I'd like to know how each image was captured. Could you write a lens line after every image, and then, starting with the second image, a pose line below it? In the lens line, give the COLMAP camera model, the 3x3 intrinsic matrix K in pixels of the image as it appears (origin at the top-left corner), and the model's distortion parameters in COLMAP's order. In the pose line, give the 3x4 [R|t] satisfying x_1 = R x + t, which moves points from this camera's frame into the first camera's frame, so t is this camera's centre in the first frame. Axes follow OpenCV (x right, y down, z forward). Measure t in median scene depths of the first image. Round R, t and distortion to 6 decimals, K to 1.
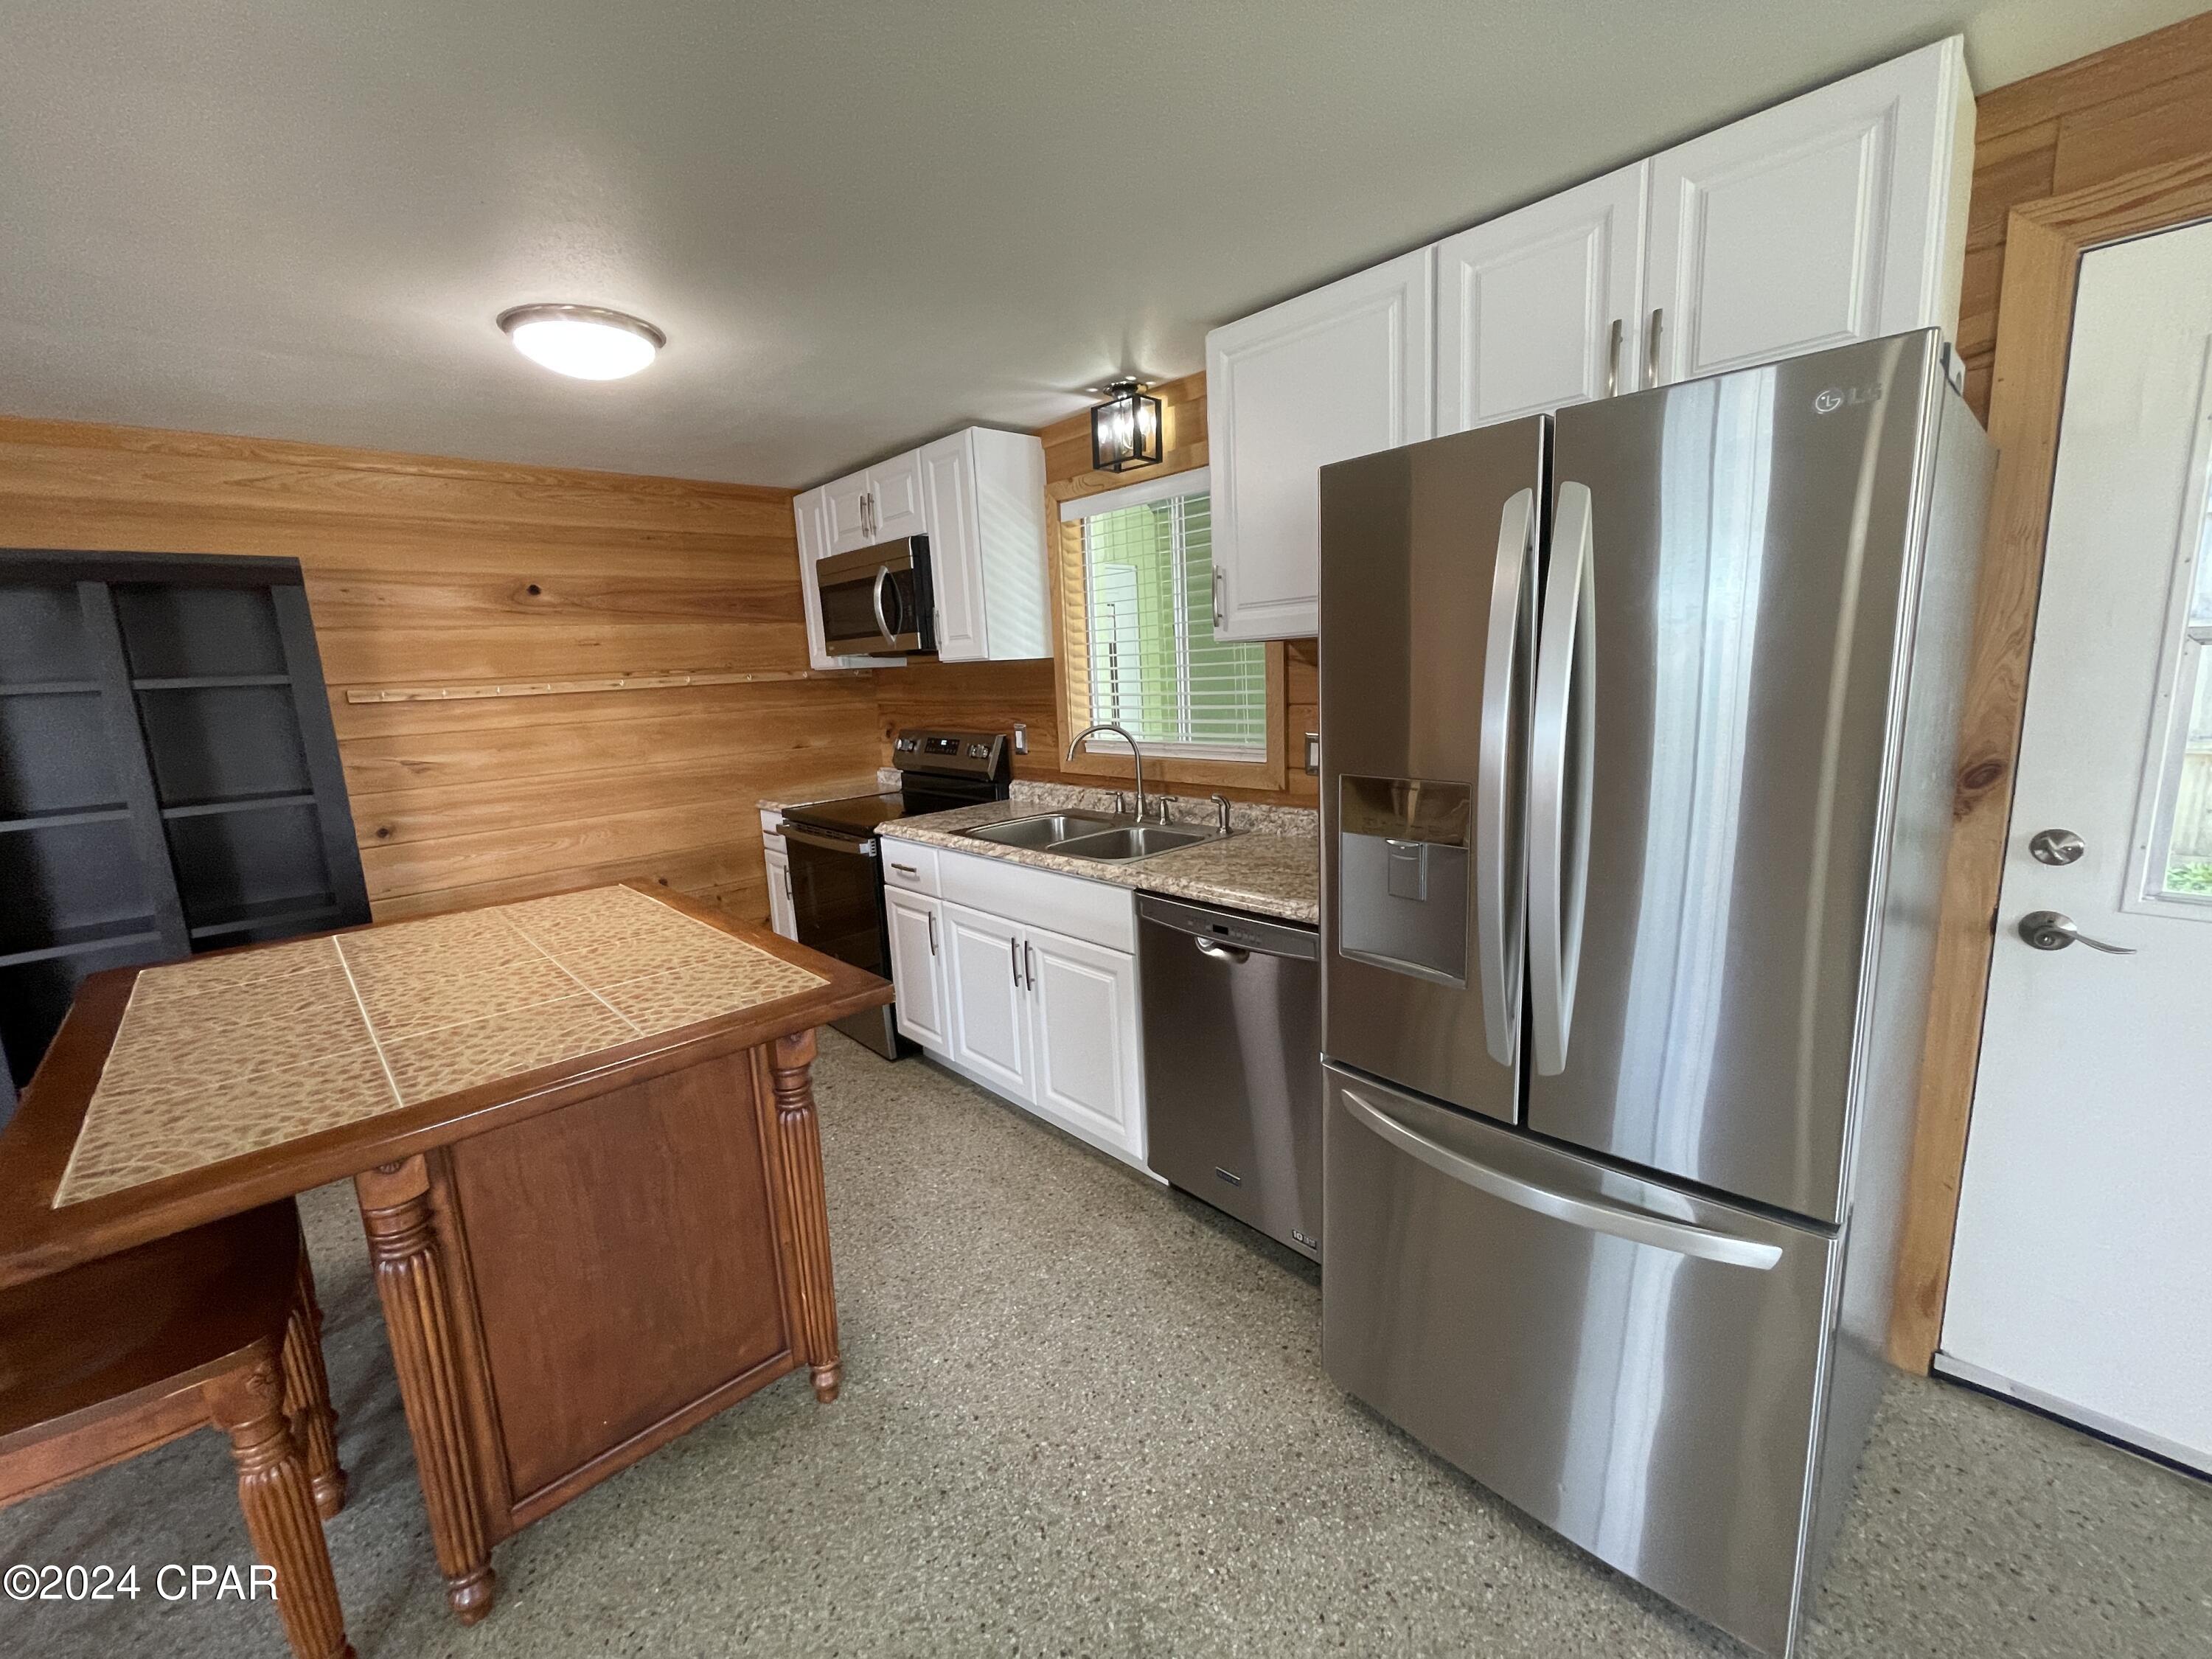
lens RADIAL K [[898.8, 0, 1098.3], [0, 898.8, 827.1], [0, 0, 1]] dist [-0.001175, 0.000632]
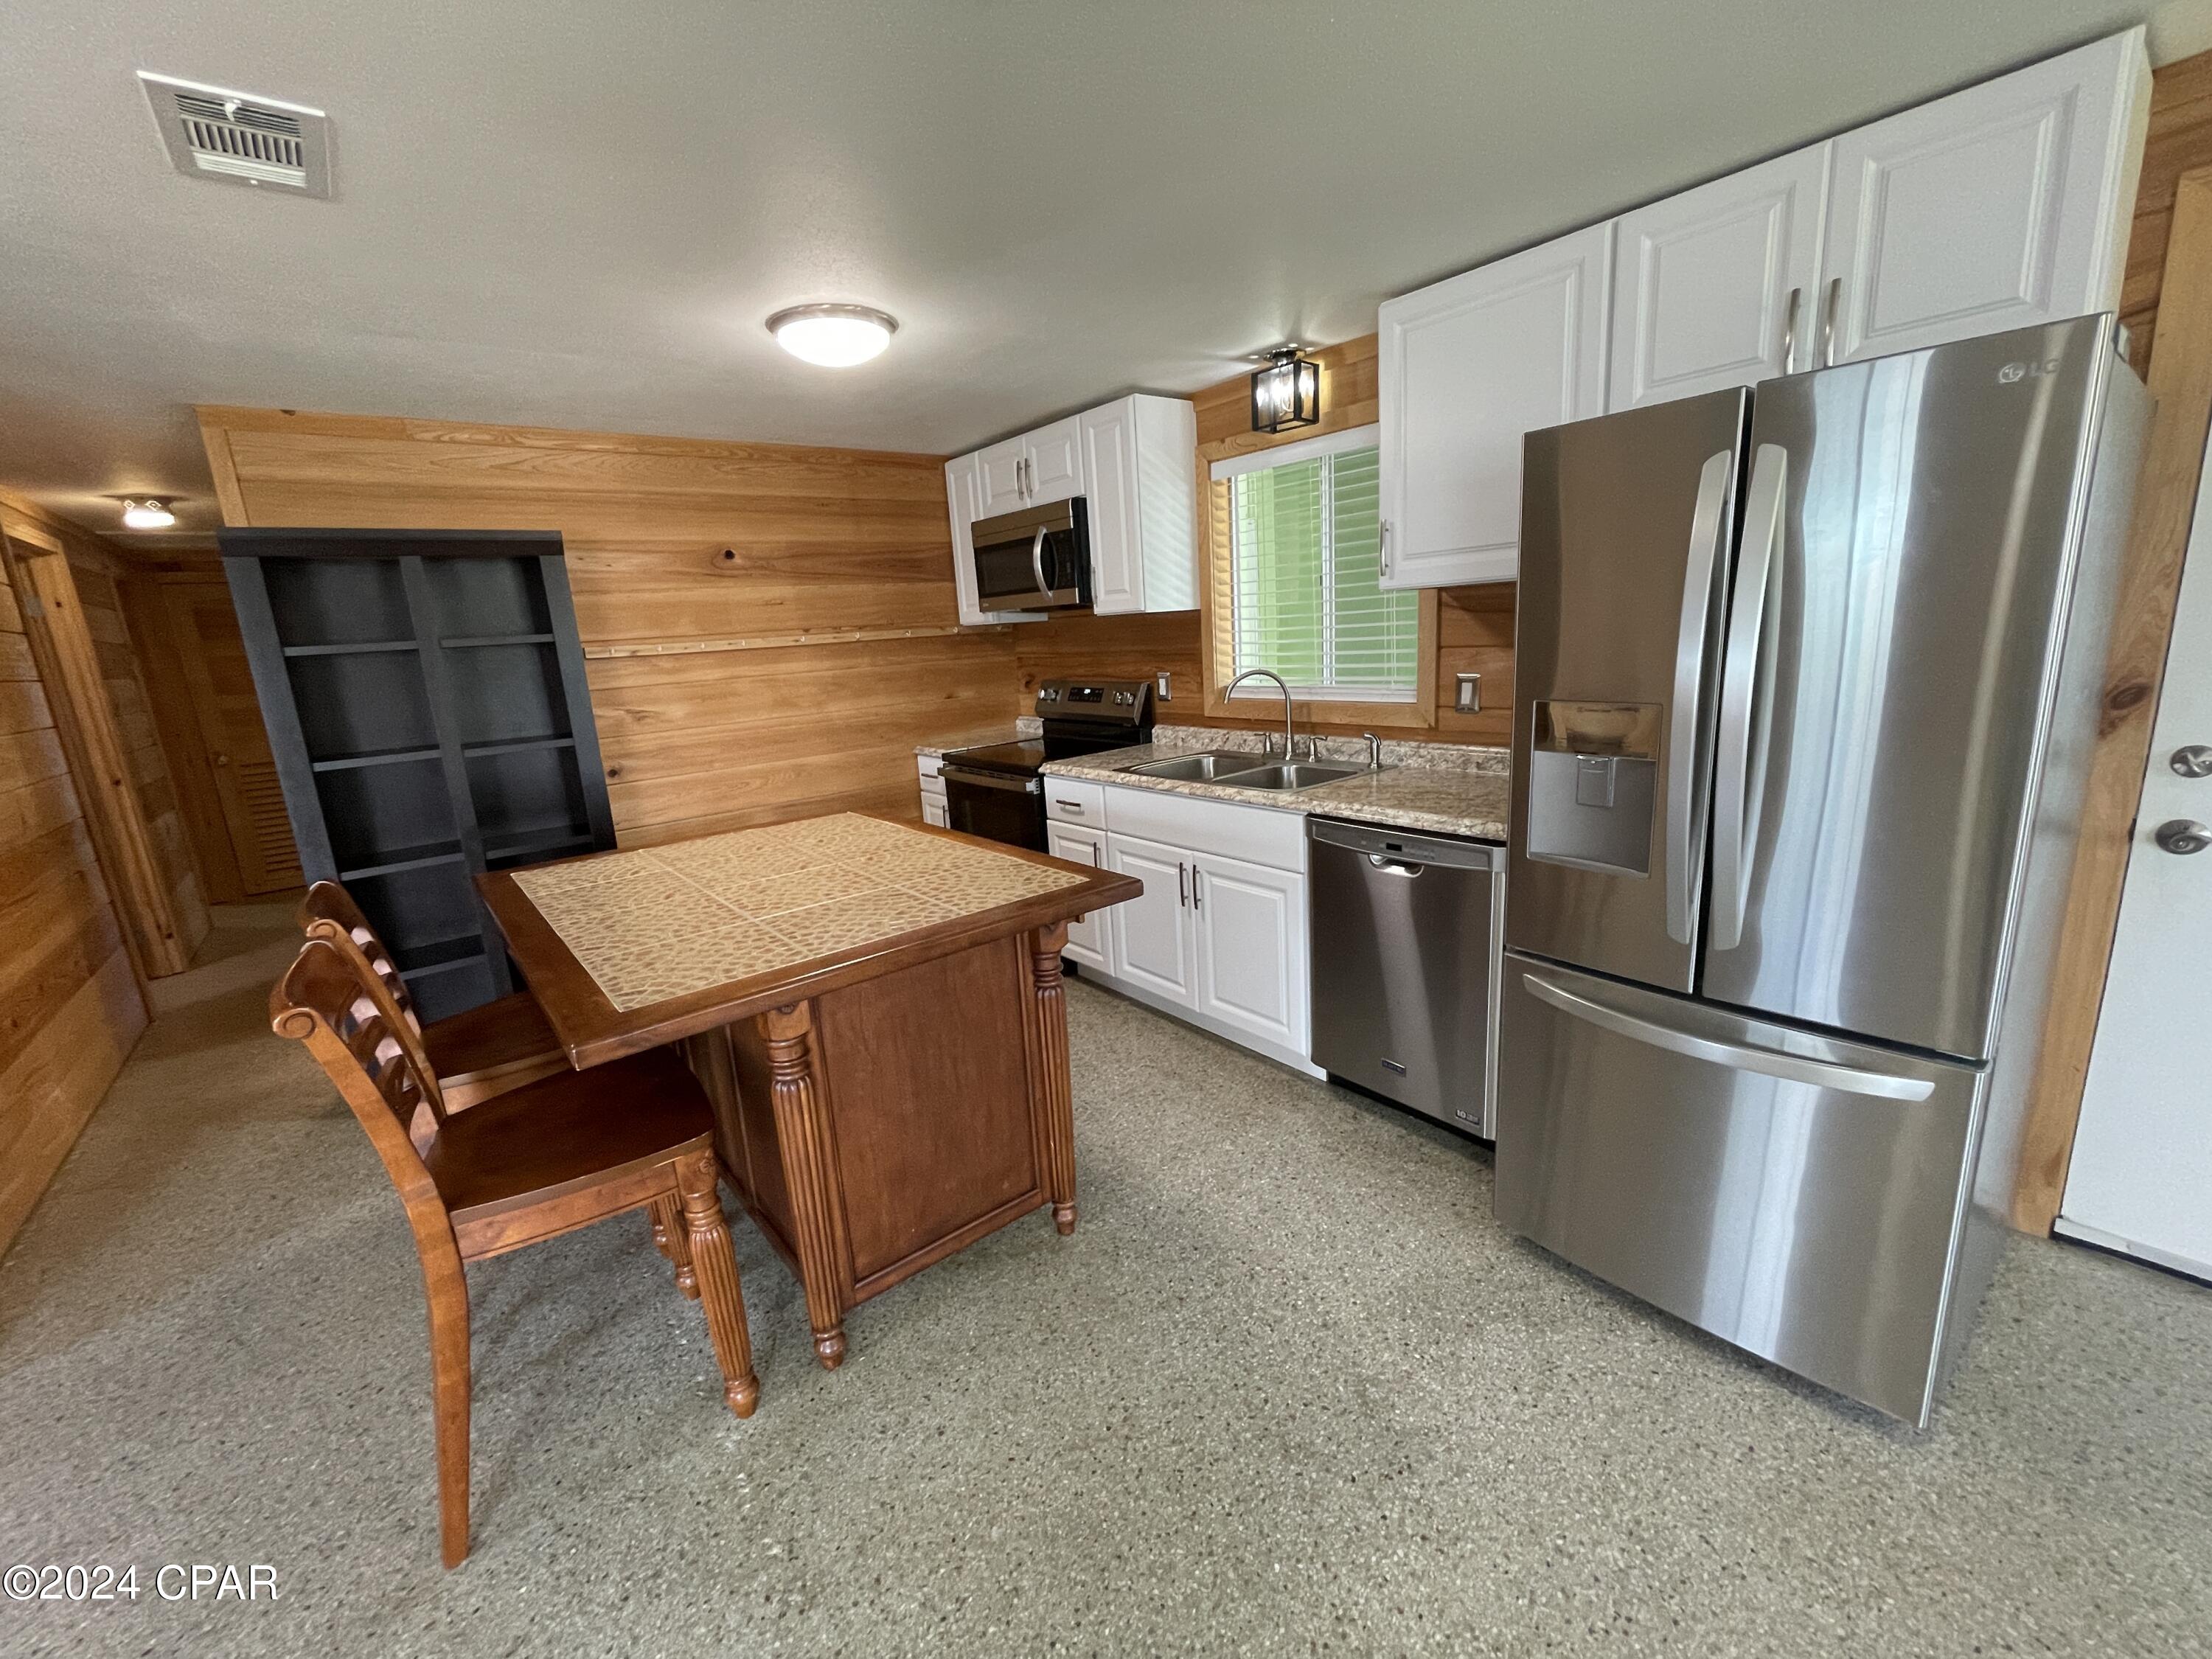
lens RADIAL K [[898.8, 0, 1099.7], [0, 898.8, 826.6], [0, 0, 1]] dist [-0.001175, 0.000632]
pose [[0.997694, 0.000779, -0.067870, -0.126103], [0.002270, 0.998992, 0.044841, 0.029934], [0.067837, -0.044892, 0.996686, -0.121264]]
